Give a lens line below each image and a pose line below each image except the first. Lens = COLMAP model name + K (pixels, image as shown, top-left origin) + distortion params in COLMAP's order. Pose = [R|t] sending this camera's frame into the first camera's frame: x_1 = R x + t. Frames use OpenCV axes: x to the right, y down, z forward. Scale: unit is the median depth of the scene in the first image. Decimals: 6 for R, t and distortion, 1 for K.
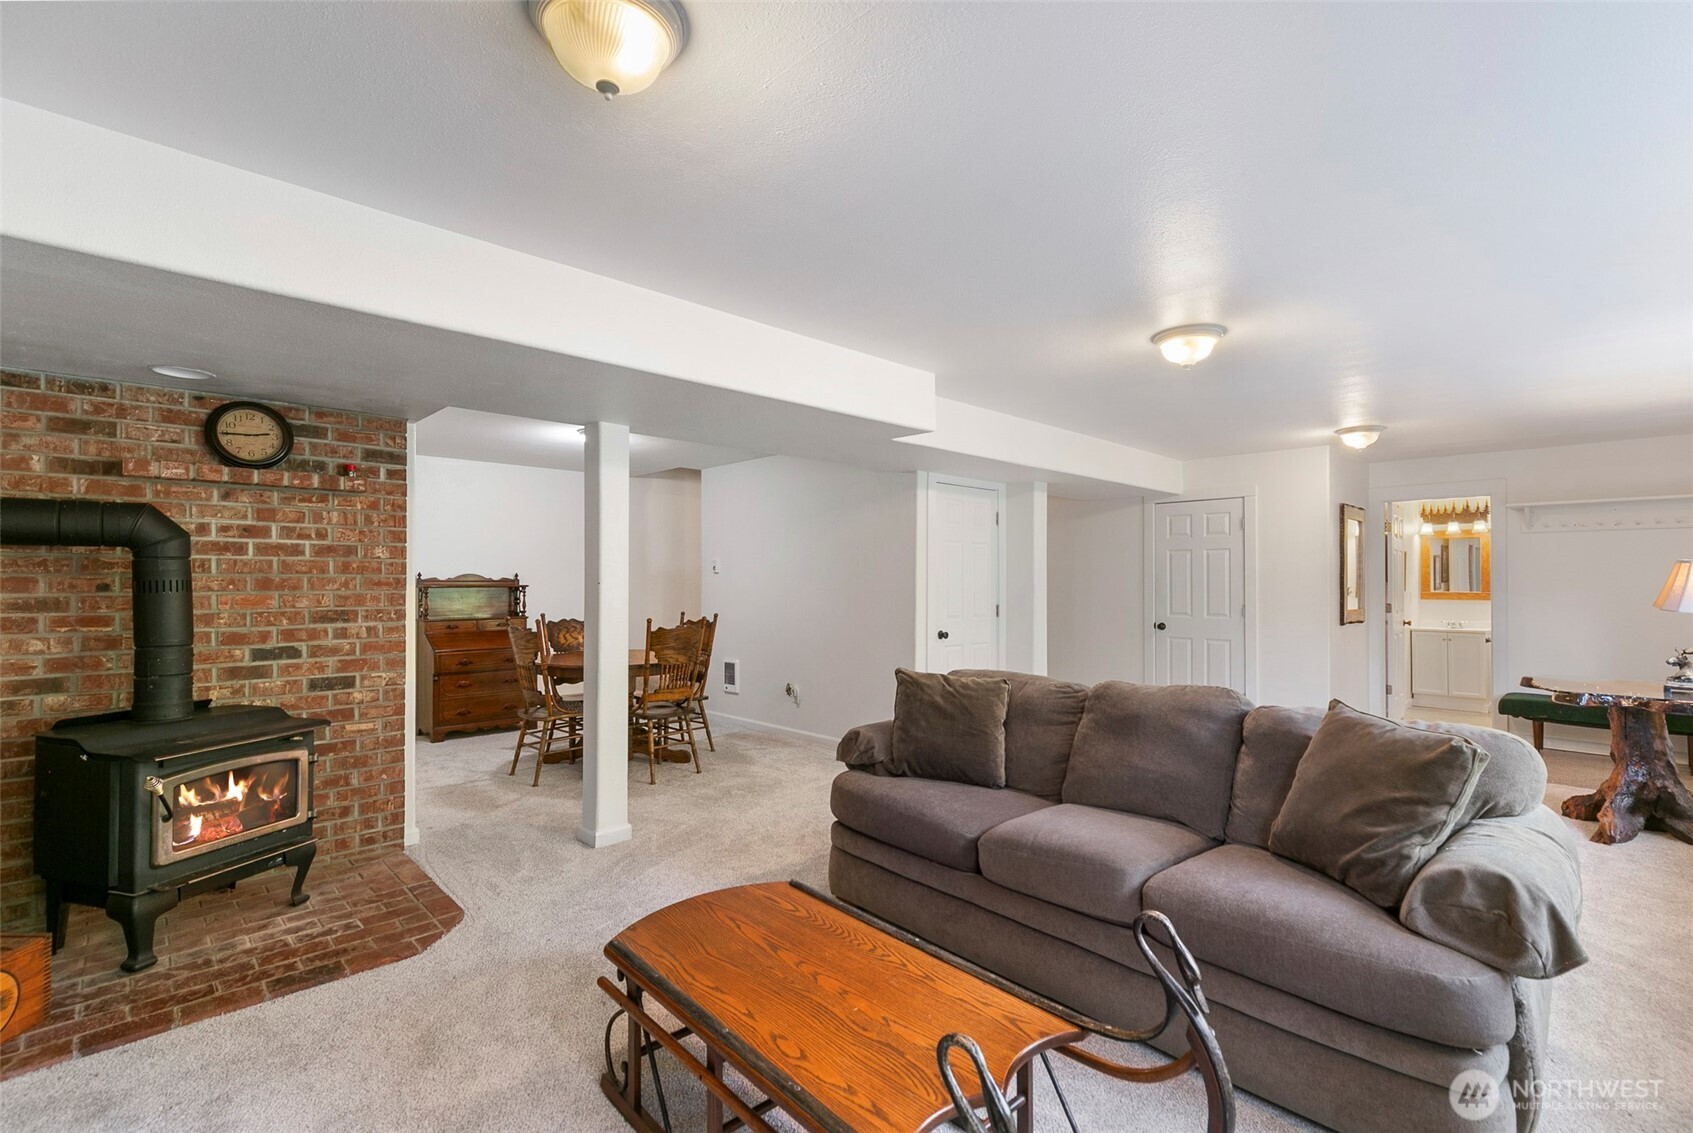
lens RADIAL K [[760.4, 0, 848.8], [0, 760.4, 571.7], [0, 0, 1]] dist [0.000787, 0.000362]
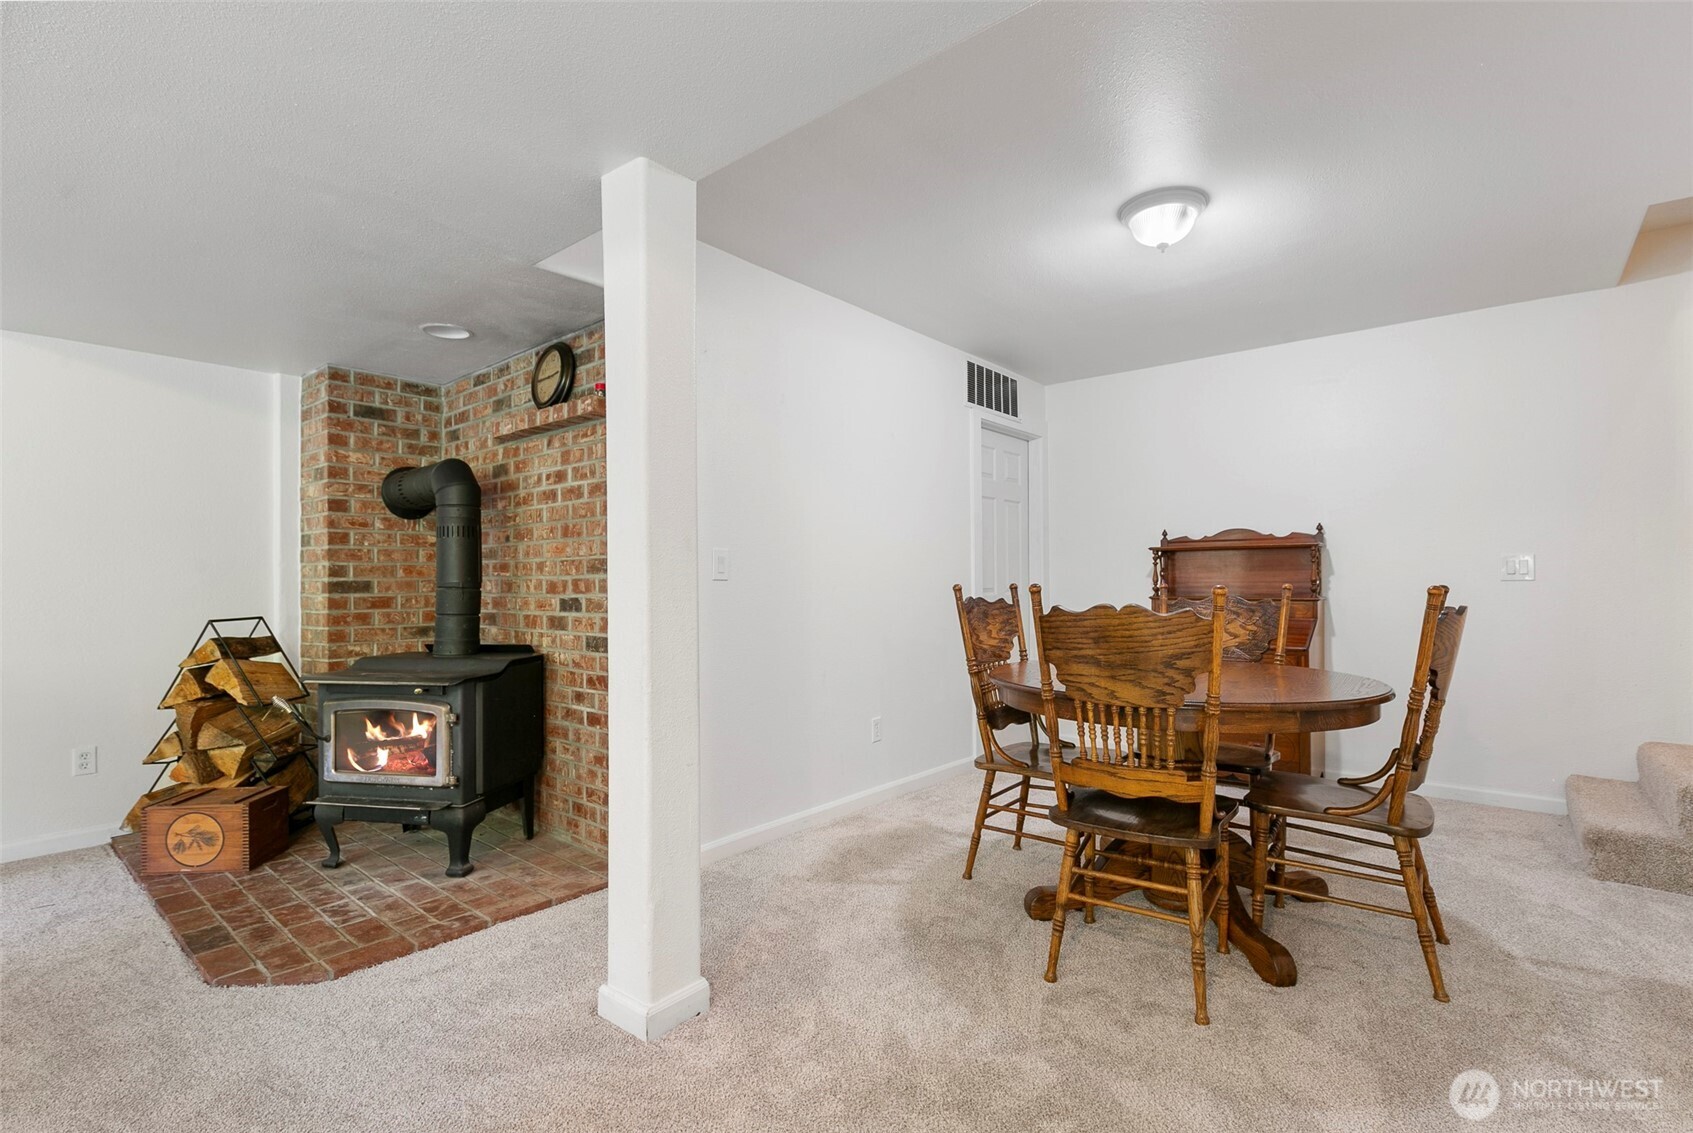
lens RADIAL K [[760.4, 0, 844.1], [0, 760.4, 578.0], [0, 0, 1]] dist [0.000787, 0.000362]
pose [[0.116365, -0.004988, -0.993194, 0.208739], [0.018287, 0.999829, -0.002879, 0.082416], [0.993038, -0.017828, 0.116436, 1.212836]]
